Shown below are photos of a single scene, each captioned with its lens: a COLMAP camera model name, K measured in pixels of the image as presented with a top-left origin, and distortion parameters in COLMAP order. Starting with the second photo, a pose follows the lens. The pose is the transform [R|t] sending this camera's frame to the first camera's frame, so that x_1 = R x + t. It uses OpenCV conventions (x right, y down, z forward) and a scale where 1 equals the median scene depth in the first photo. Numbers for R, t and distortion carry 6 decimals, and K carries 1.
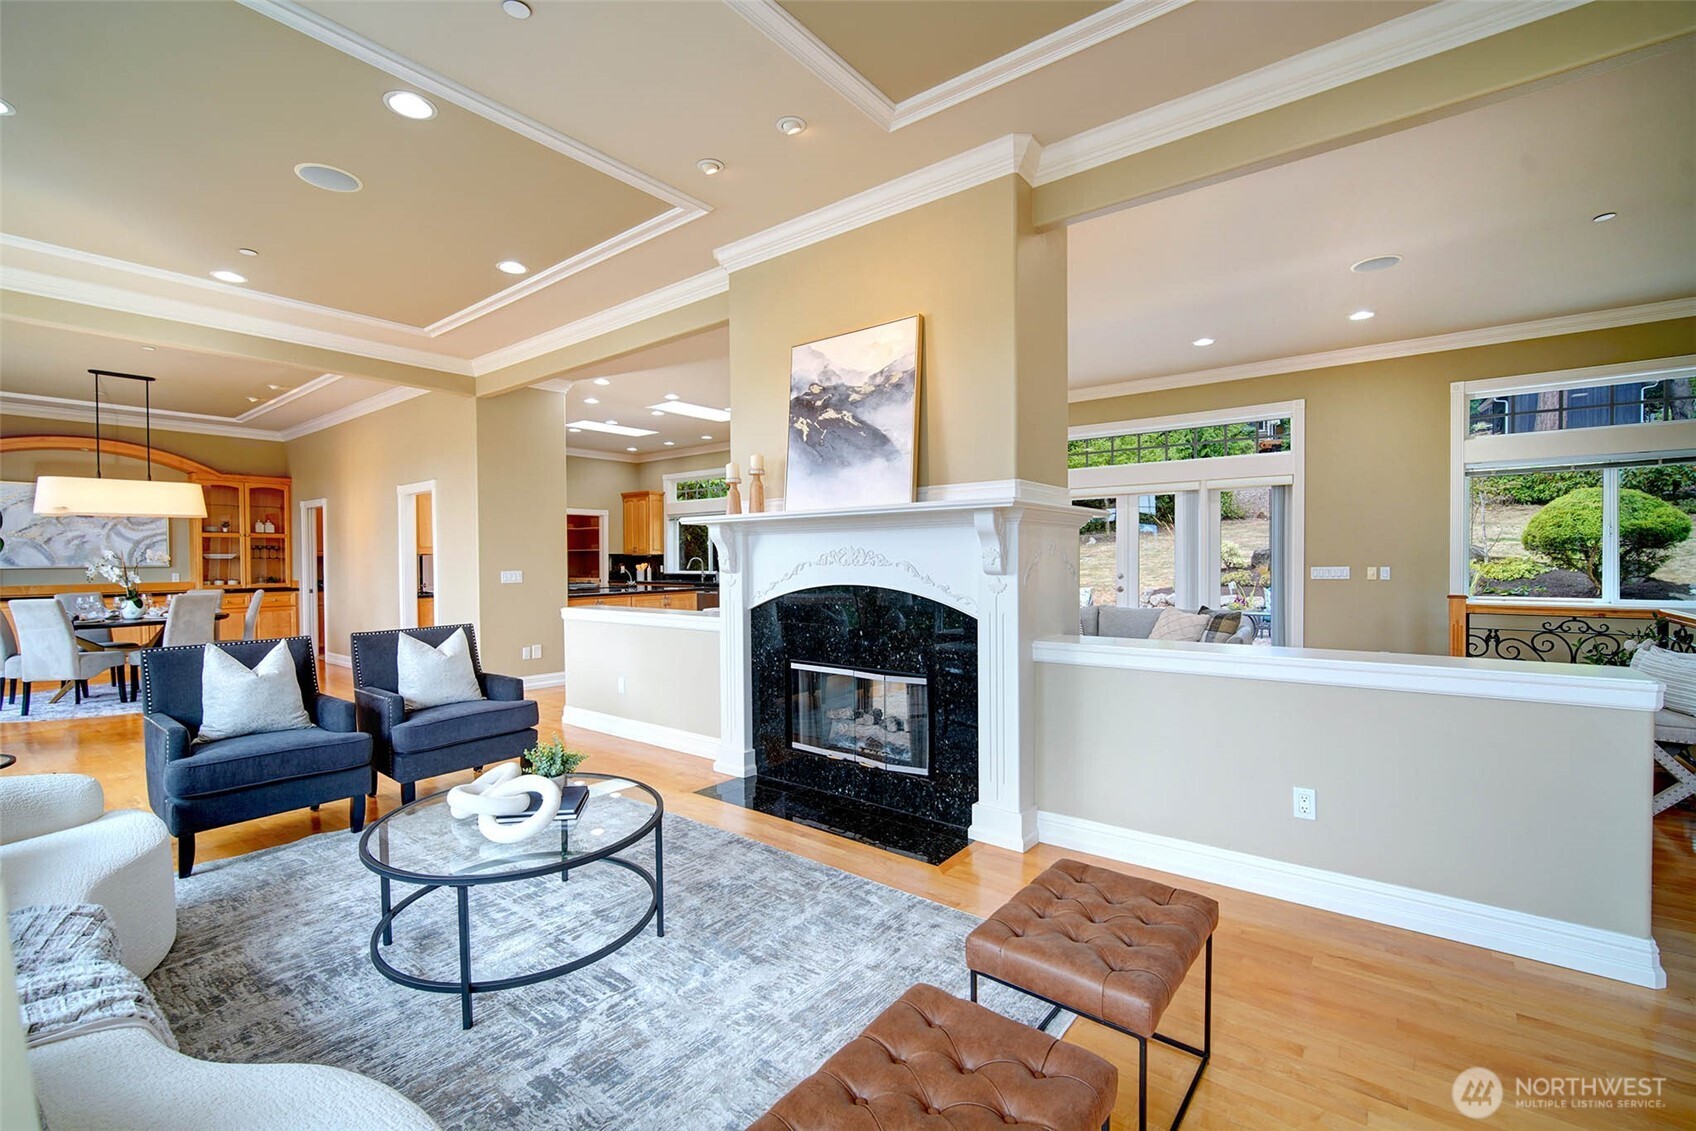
lens RADIAL K [[737.2, 0, 852.0], [0, 737.2, 561.5], [0, 0, 1]] dist [0.000505, 0.000043]
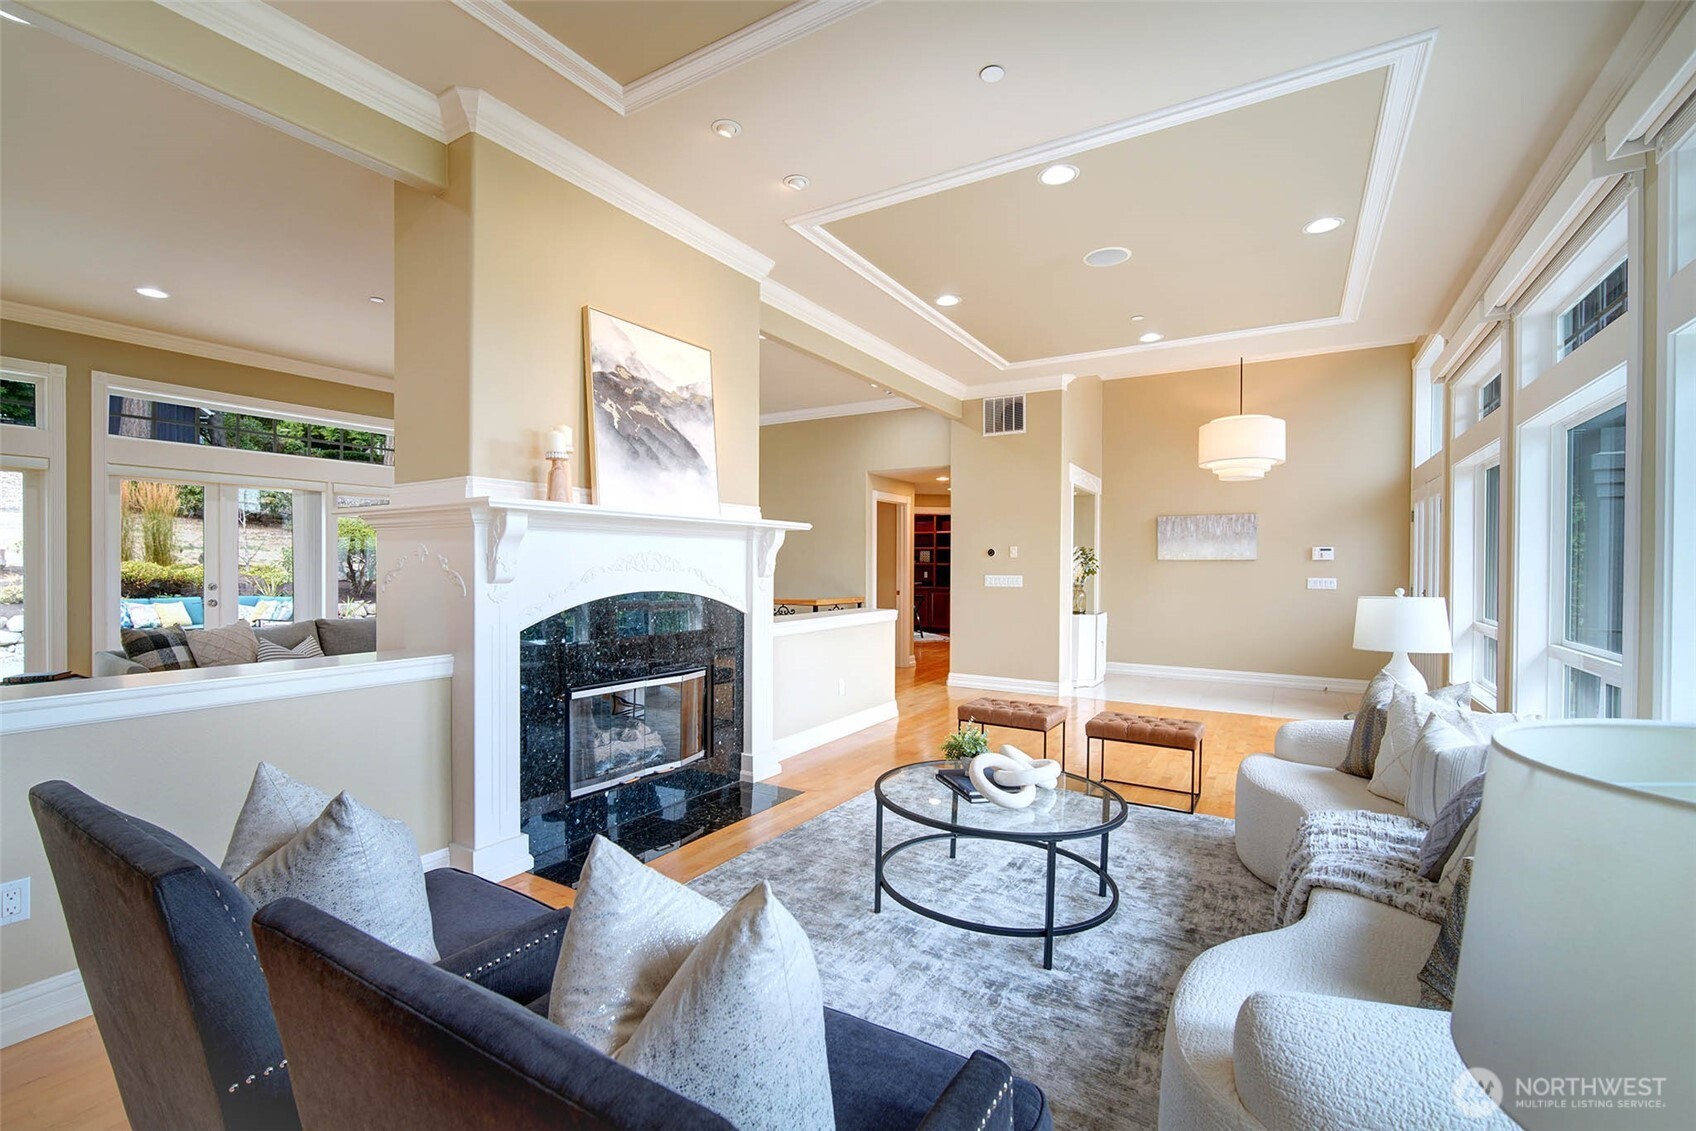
lens RADIAL K [[737.2, 0, 849.9], [0, 737.2, 573.1], [0, 0, 1]] dist [0.000505, 0.000043]
pose [[-0.111813, -0.002077, 0.993727, -0.976937], [0.004564, 0.999986, 0.002603, 0.006403], [-0.993719, 0.004827, -0.111802, 0.839257]]
